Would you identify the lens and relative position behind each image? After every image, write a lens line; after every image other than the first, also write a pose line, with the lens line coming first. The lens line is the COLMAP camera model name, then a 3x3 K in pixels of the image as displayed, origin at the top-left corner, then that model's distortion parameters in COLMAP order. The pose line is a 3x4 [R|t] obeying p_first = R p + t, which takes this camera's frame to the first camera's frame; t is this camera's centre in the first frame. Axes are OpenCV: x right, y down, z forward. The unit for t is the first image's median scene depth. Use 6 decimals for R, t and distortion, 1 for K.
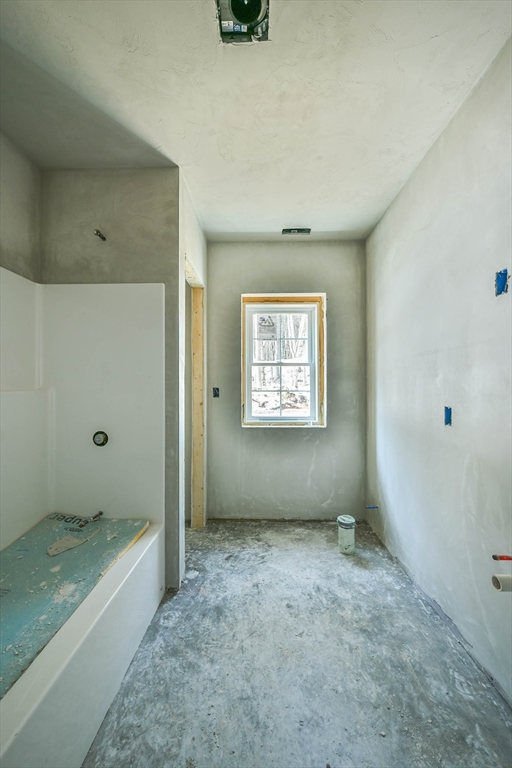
lens RADIAL K [[293.8, 0, 252.4], [0, 293.8, 376.3], [0, 0, 1]] dist [-0.000144, 0.000038]
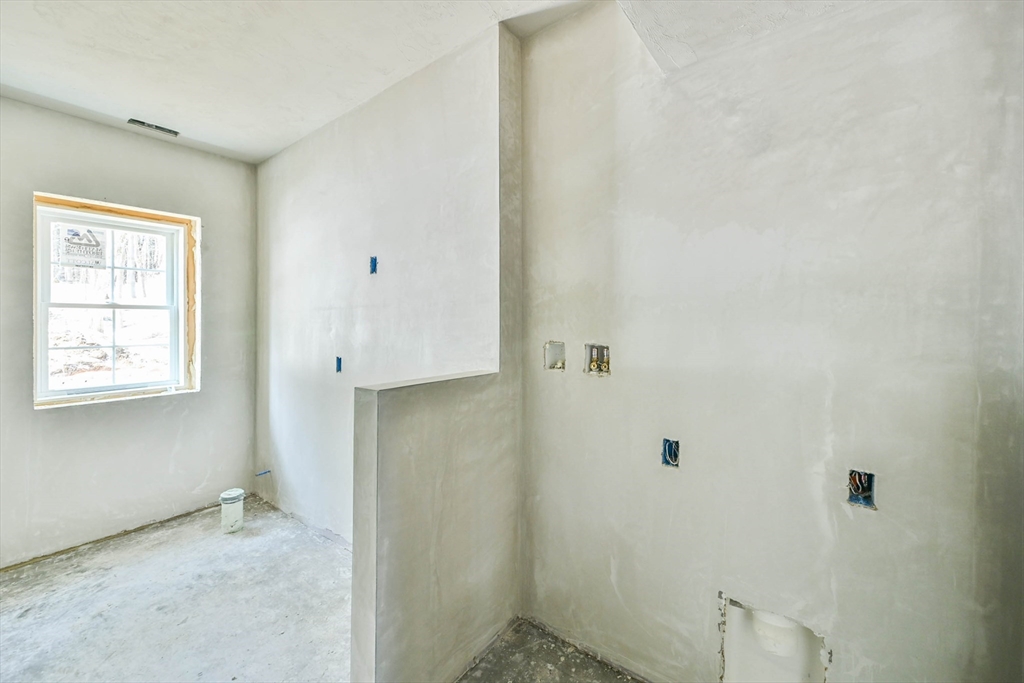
lens RADIAL K [[414.0, 0, 517.6], [0, 414.0, 324.4], [0, 0, 1]] dist [0.000557, 0.000268]
pose [[0.570970, -0.007319, 0.820938, -0.173981], [-0.022071, 0.999462, 0.024261, -0.049160], [-0.820674, -0.031971, 0.570501, -0.321744]]
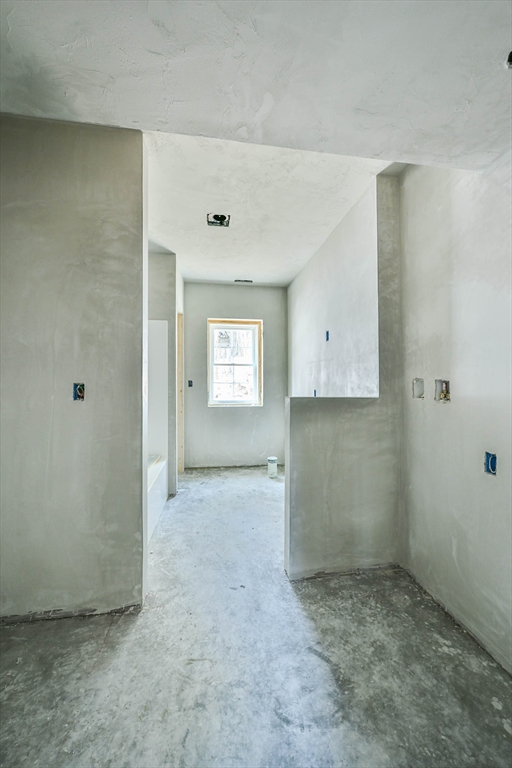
lens RADIAL K [[318.4, 0, 265.9], [0, 318.4, 381.9], [0, 0, 1]] dist [0.000691, 0.000208]
pose [[0.979777, -0.002822, 0.200072, -0.073147], [-0.005505, 0.999142, 0.041048, -0.024308], [-0.200016, -0.041319, 0.978921, -0.682670]]
